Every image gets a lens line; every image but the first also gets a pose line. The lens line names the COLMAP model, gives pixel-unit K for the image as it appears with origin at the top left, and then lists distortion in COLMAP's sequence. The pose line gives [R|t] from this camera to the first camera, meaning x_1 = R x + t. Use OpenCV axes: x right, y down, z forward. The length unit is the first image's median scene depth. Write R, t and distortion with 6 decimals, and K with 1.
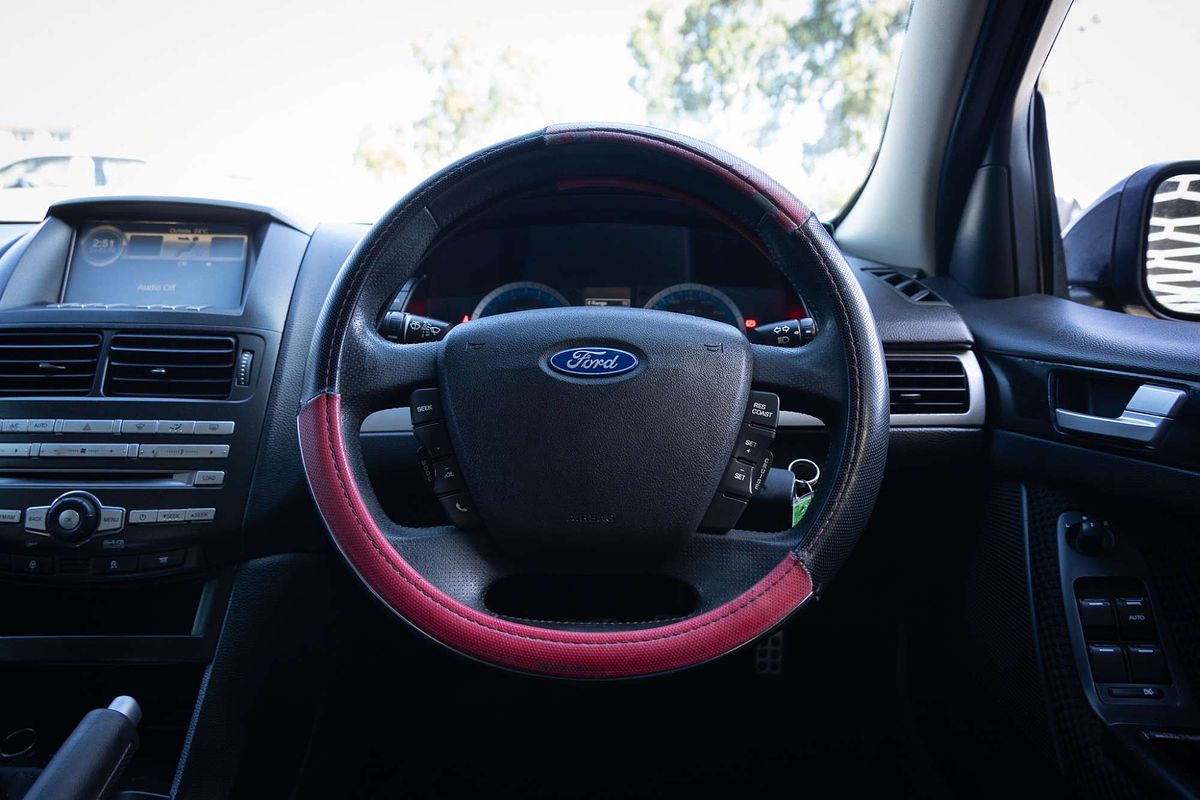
lens RADIAL K [[790.9, 0, 599.0], [0, 790.9, 395.4], [0, 0, 1]] dist [-0.002139, -0.003206]
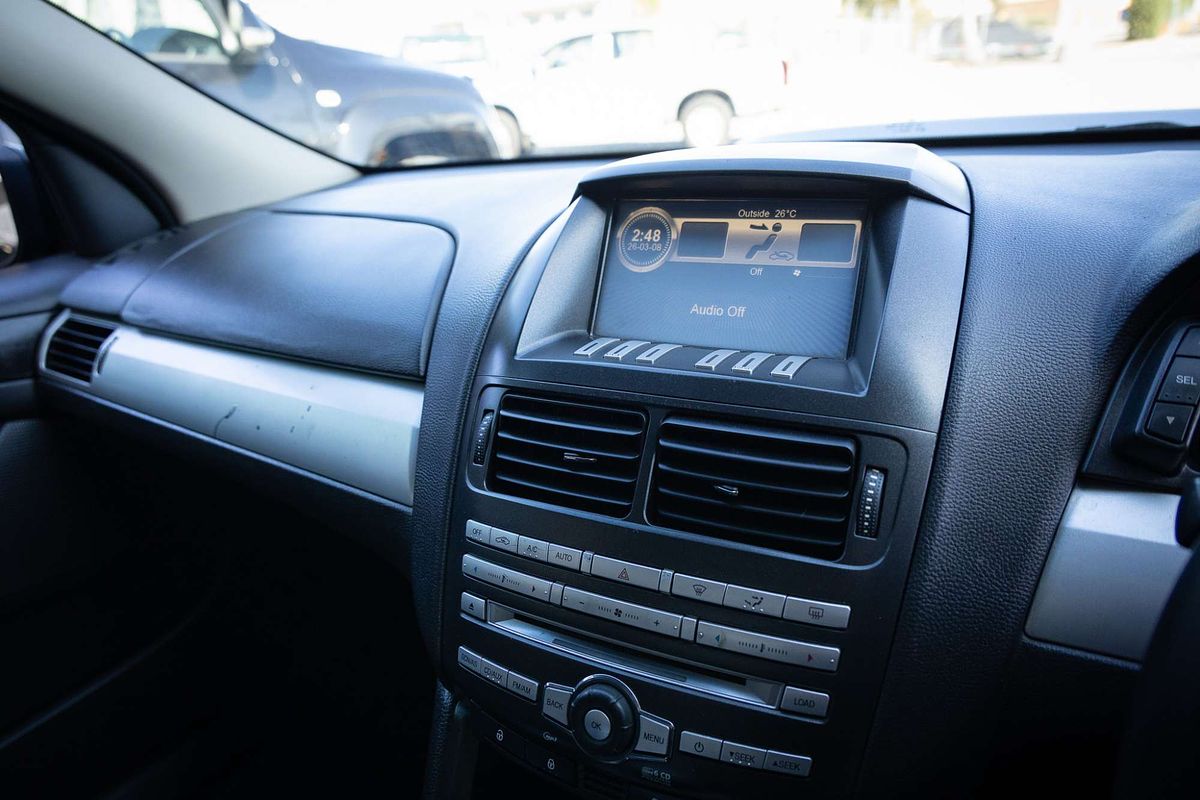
lens RADIAL K [[790.9, 0, 604.4], [0, 790.9, 401.3], [0, 0, 1]] dist [-0.002139, -0.003206]
pose [[0.840850, 0.120926, -0.527587, -0.319701], [-0.023707, 0.982017, 0.187300, -0.199966], [0.540748, -0.144984, 0.828596, 0.452148]]
